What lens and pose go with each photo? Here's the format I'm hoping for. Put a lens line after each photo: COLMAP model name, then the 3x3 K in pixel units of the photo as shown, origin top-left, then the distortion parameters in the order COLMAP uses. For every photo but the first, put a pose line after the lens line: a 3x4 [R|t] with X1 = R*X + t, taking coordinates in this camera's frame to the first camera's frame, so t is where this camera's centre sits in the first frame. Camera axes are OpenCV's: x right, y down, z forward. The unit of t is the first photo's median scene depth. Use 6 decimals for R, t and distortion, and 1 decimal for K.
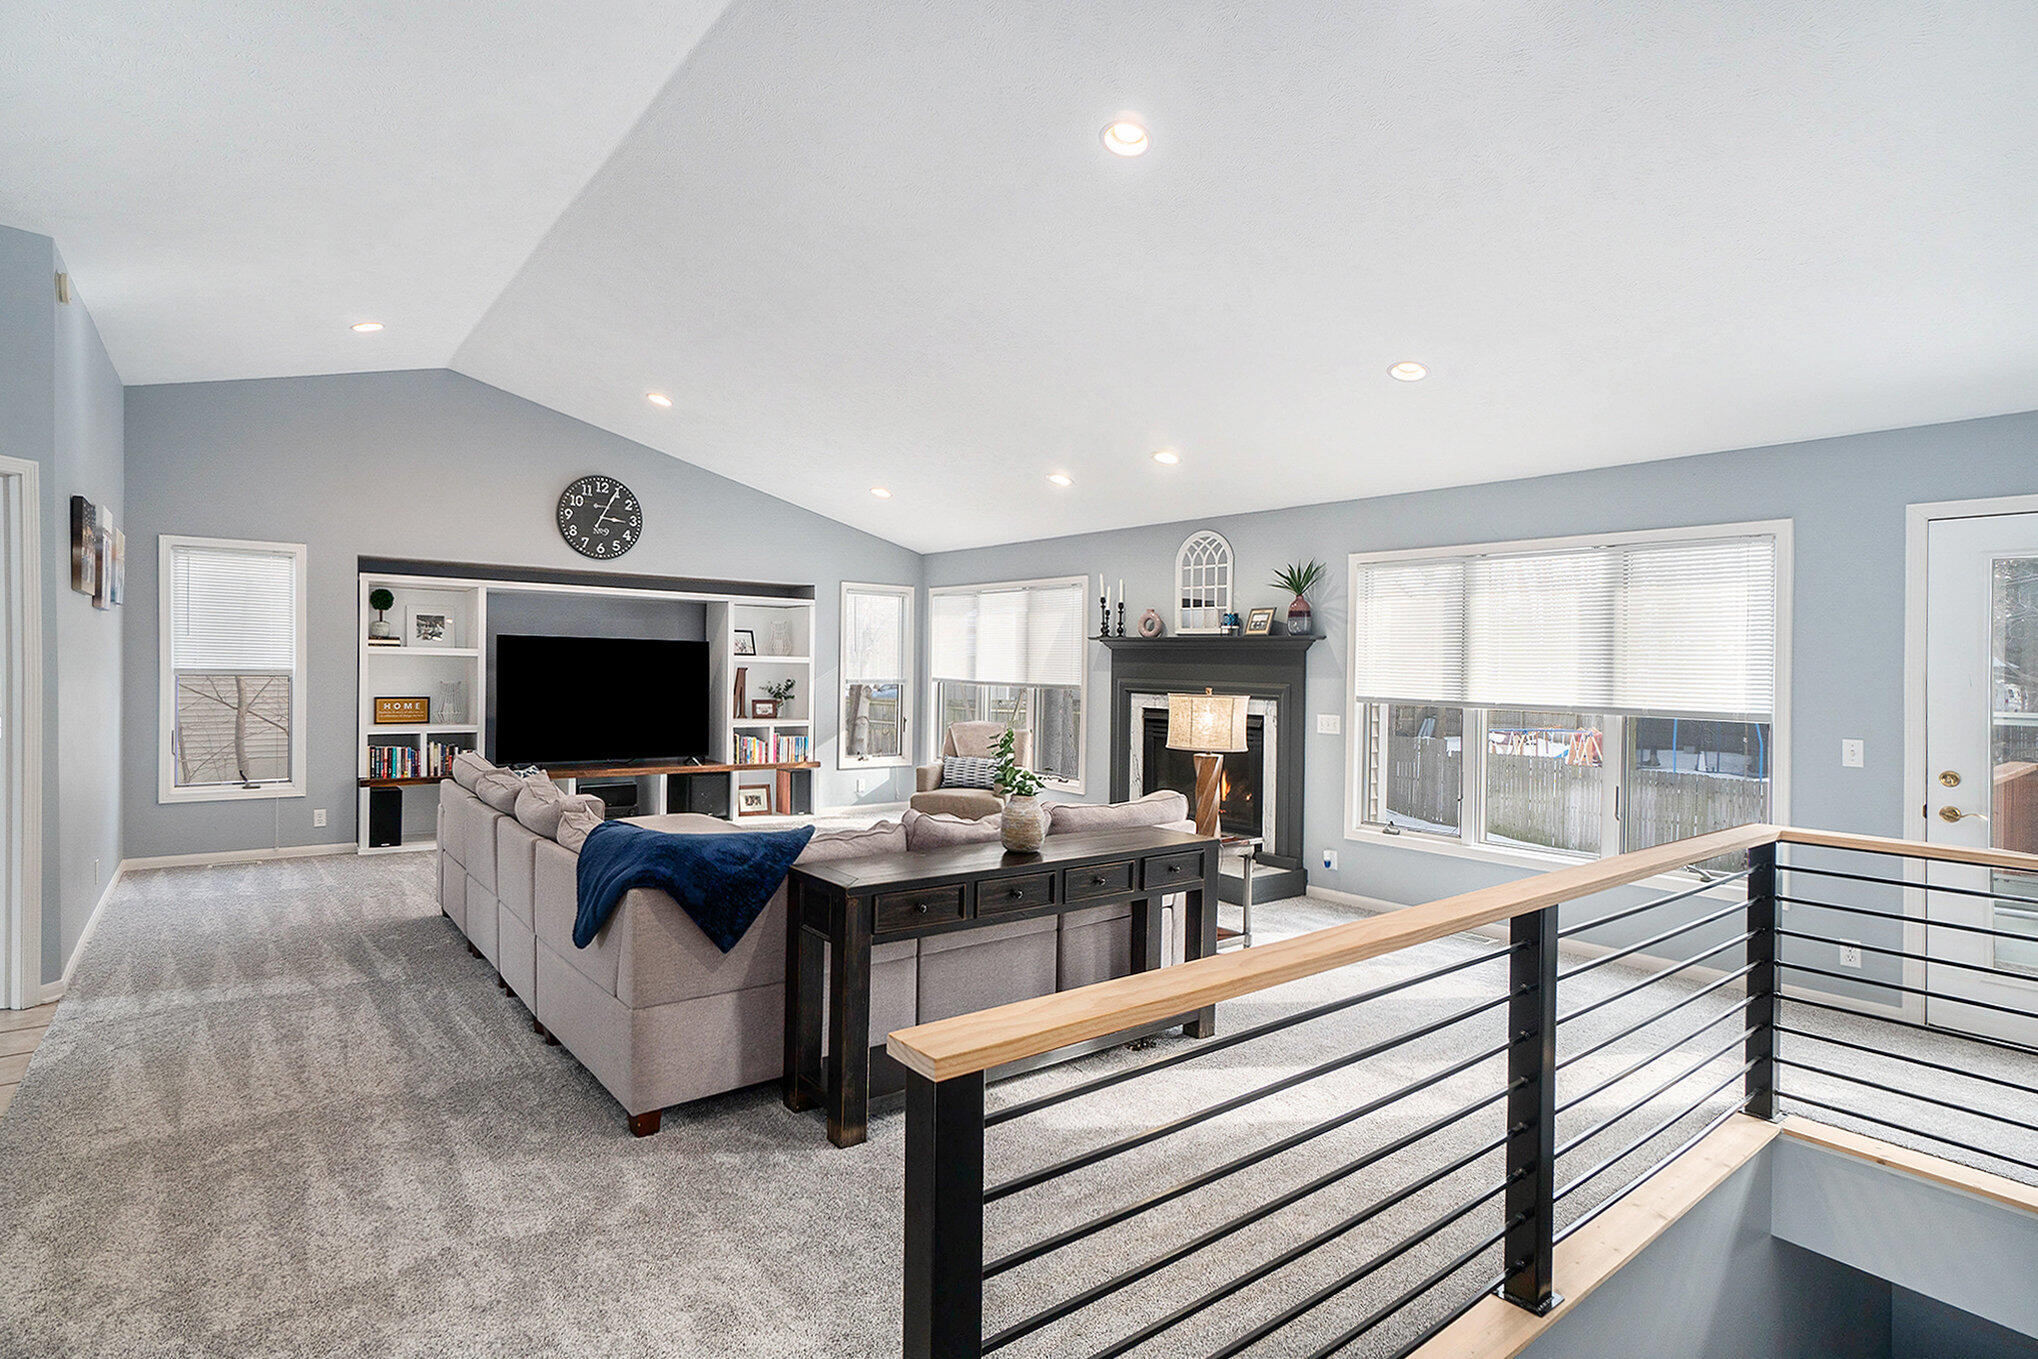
lens RADIAL K [[1031.6, 0, 1011.4], [0, 1031.6, 675.8], [0, 0, 1]] dist [-0.023046, 0.000156]
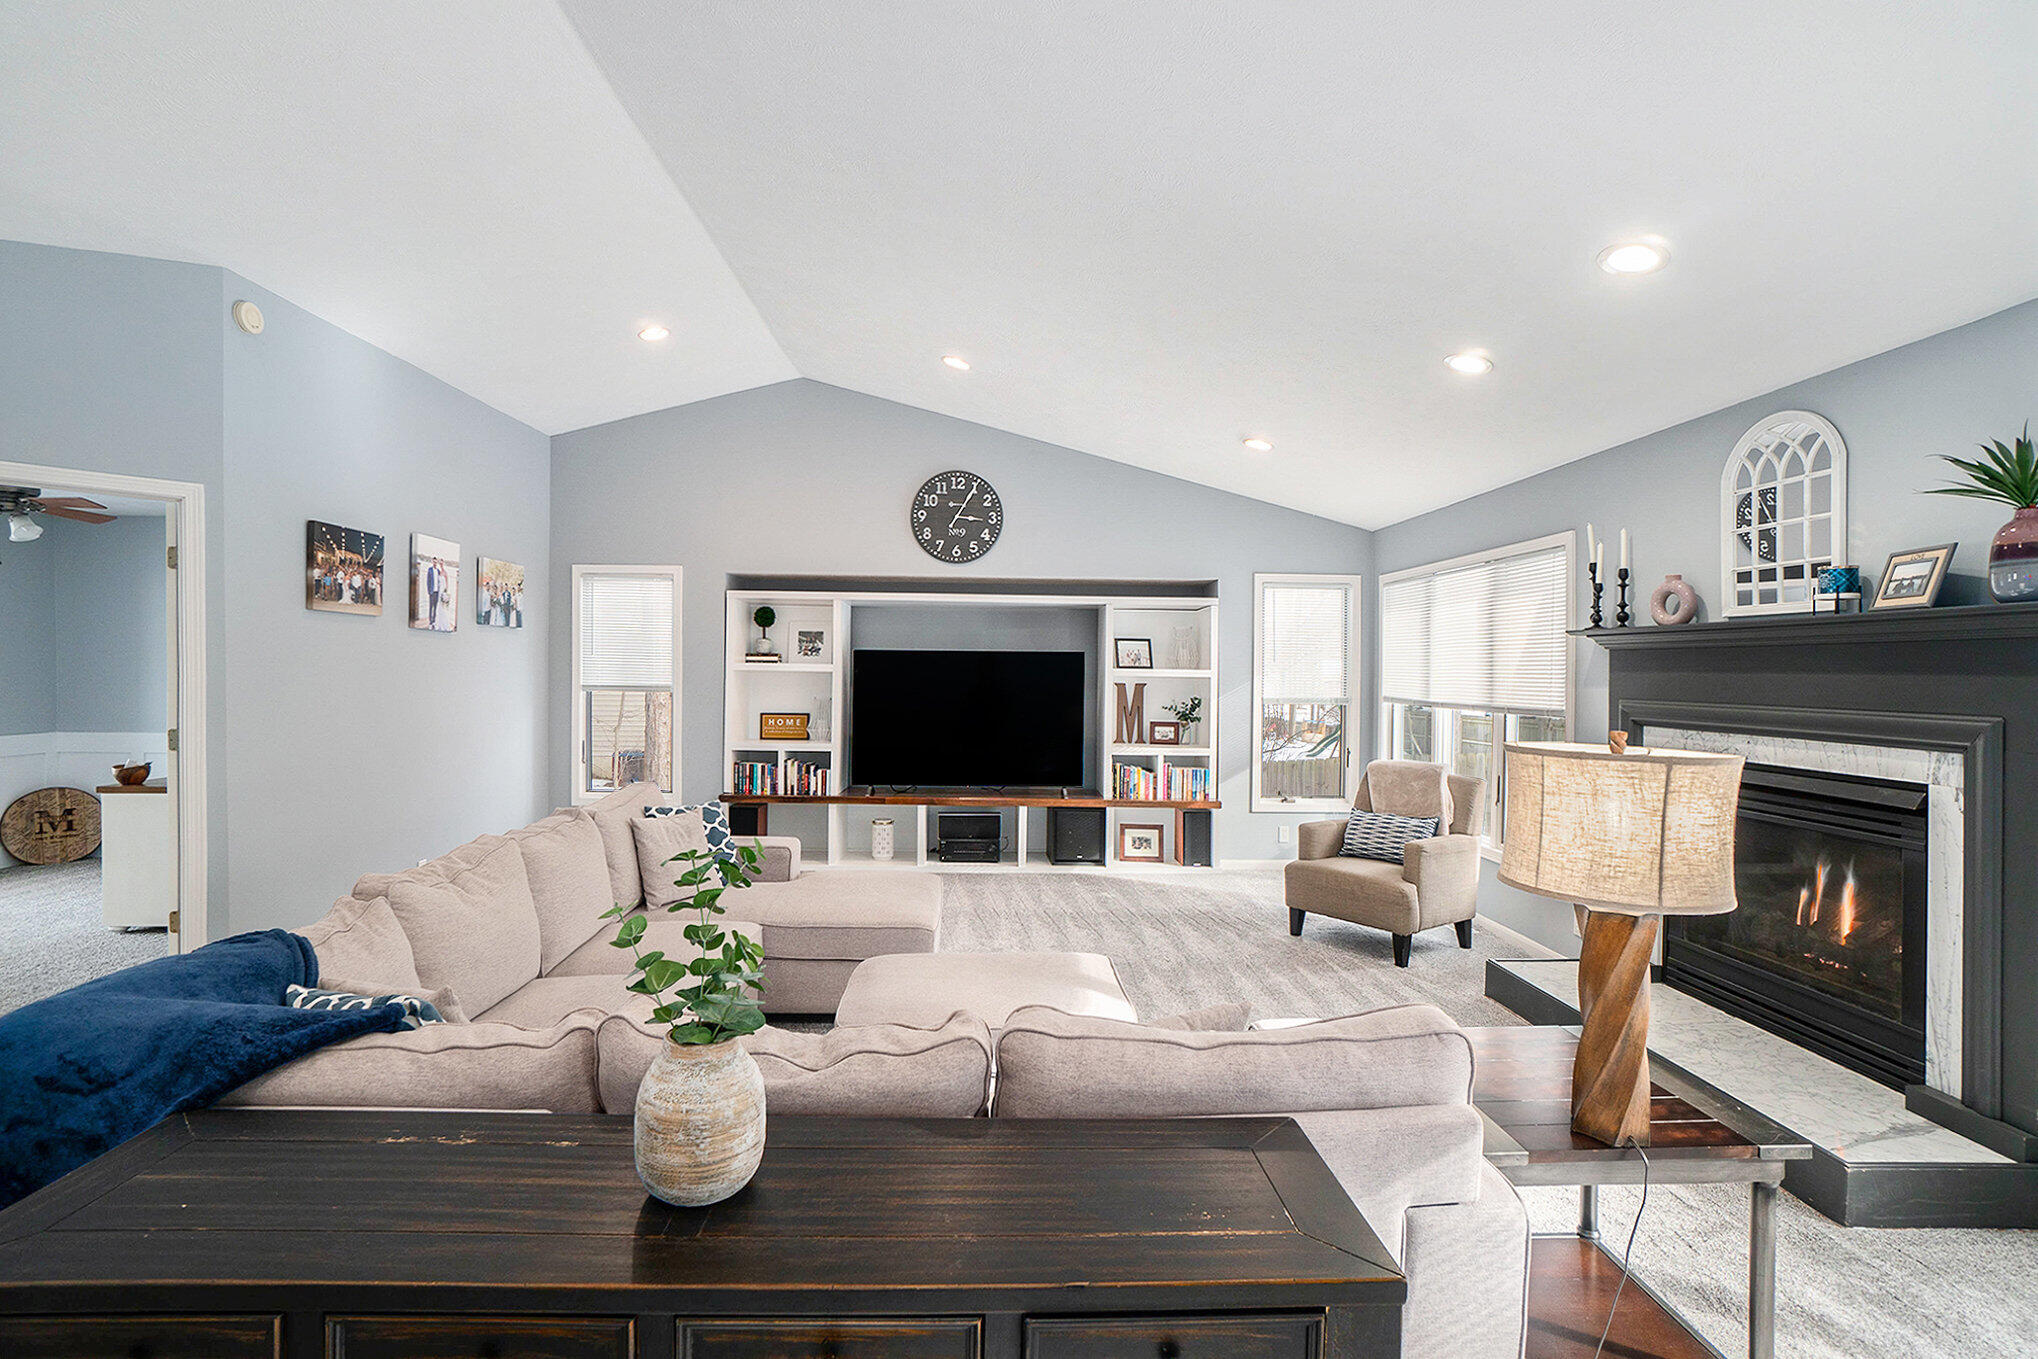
lens RADIAL K [[948.8, 0, 1022.3], [0, 948.8, 664.4], [0, 0, 1]] dist [-0.051191, 0.019125]
pose [[0.812857, -0.014003, -0.582295, 0.134328], [-0.002390, 0.999622, -0.027375, -0.002023], [0.582458, 0.023644, 0.812517, 0.374800]]
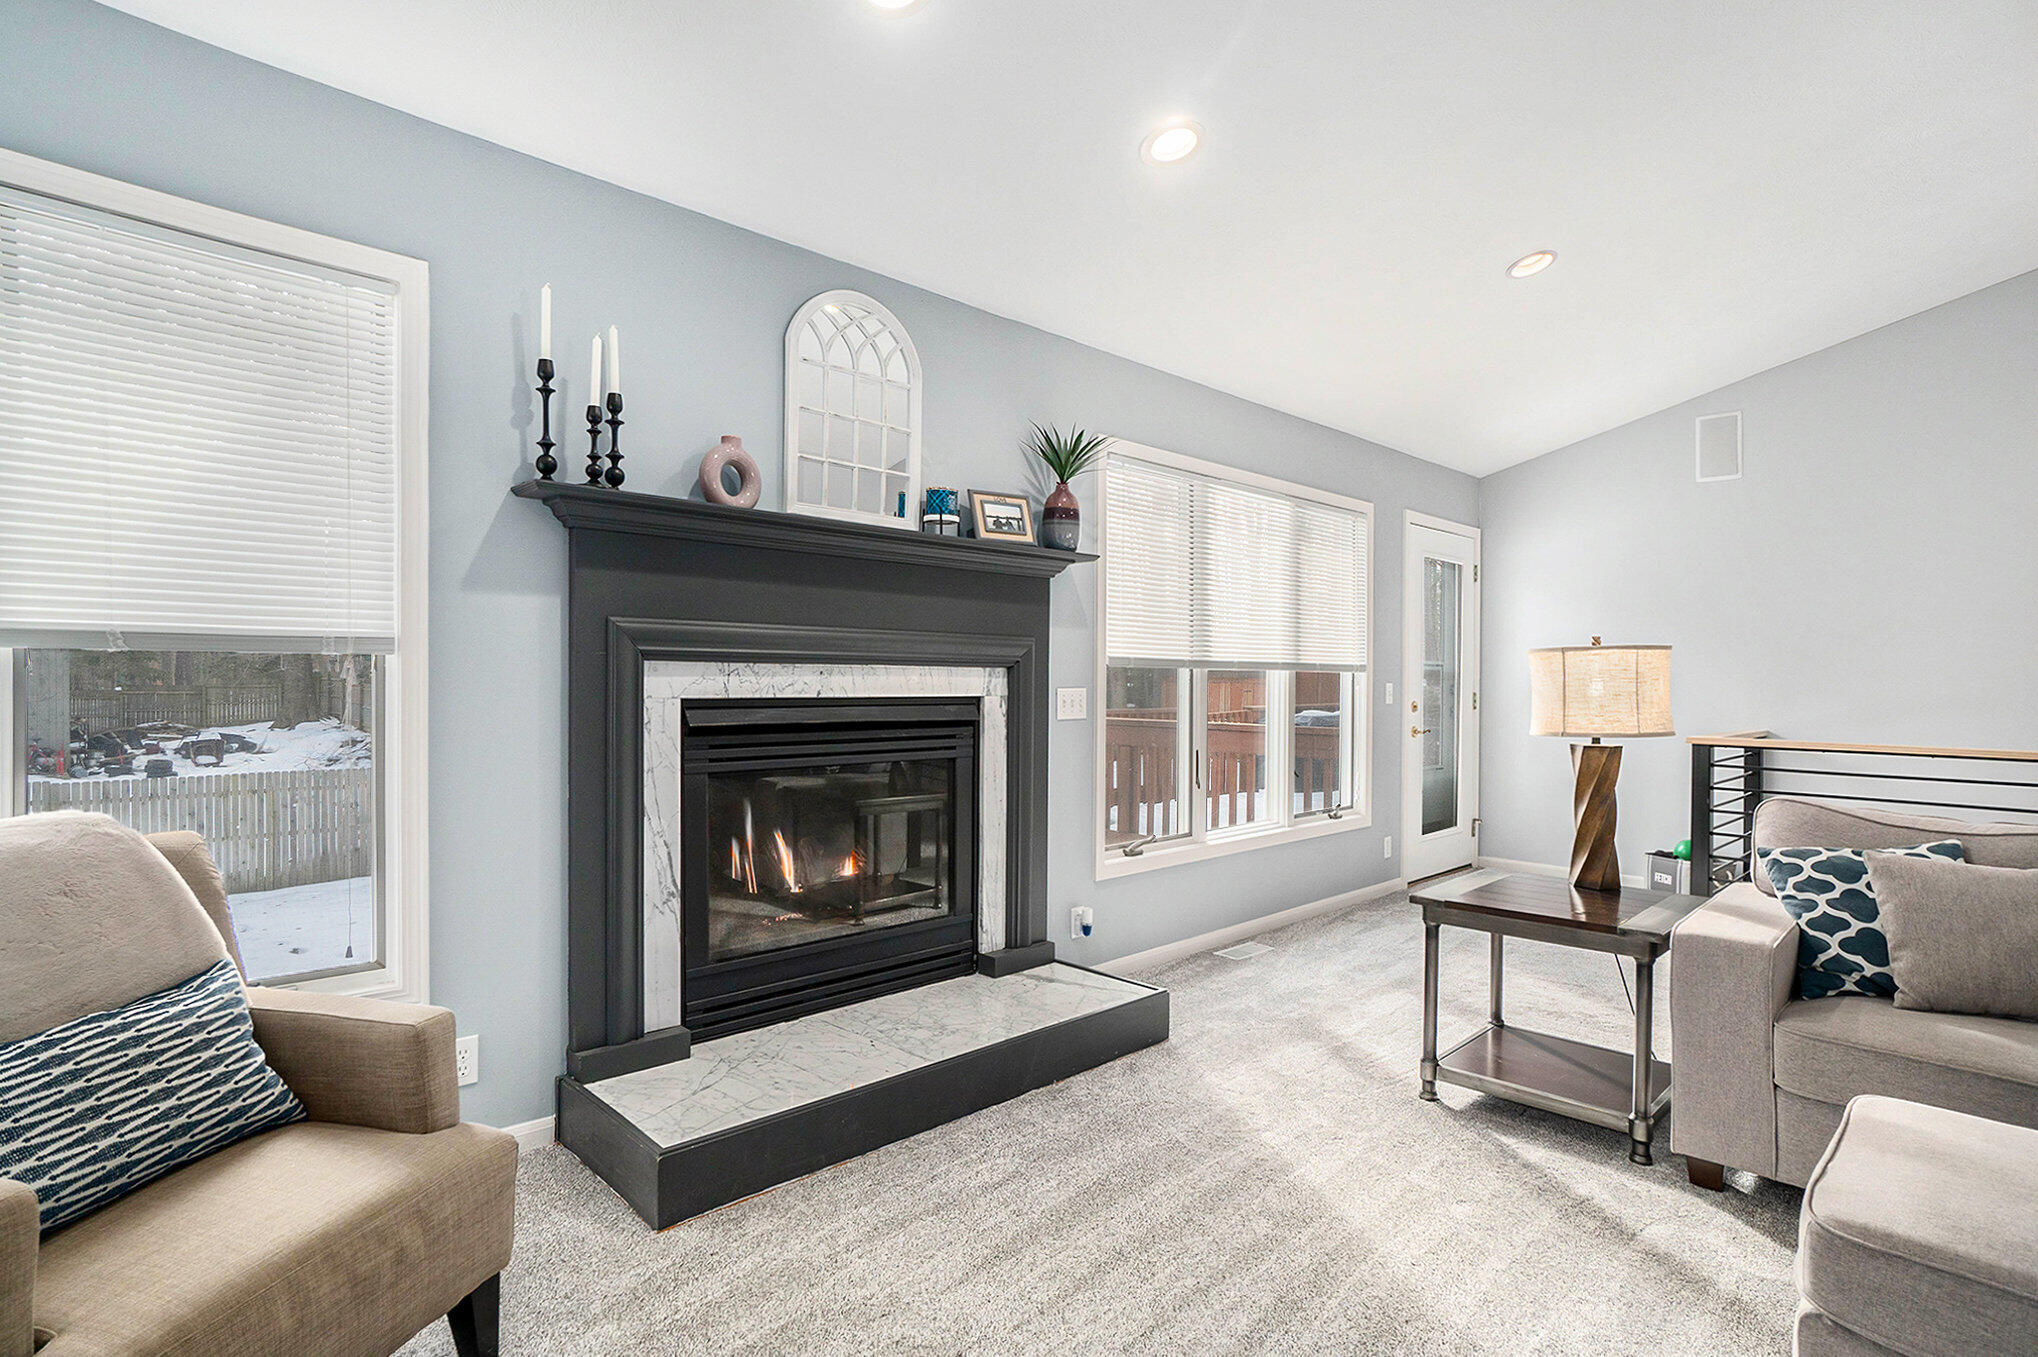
lens RADIAL K [[1058.6, 0, 1019.0], [0, 1058.6, 678.5], [0, 0, 1]] dist [-0.014732, 0.000333]
pose [[-0.116529, -0.024157, 0.992893, -0.255485], [-0.001173, 0.999707, 0.024185, 0.013967], [-0.993187, 0.001654, -0.116523, 0.899416]]
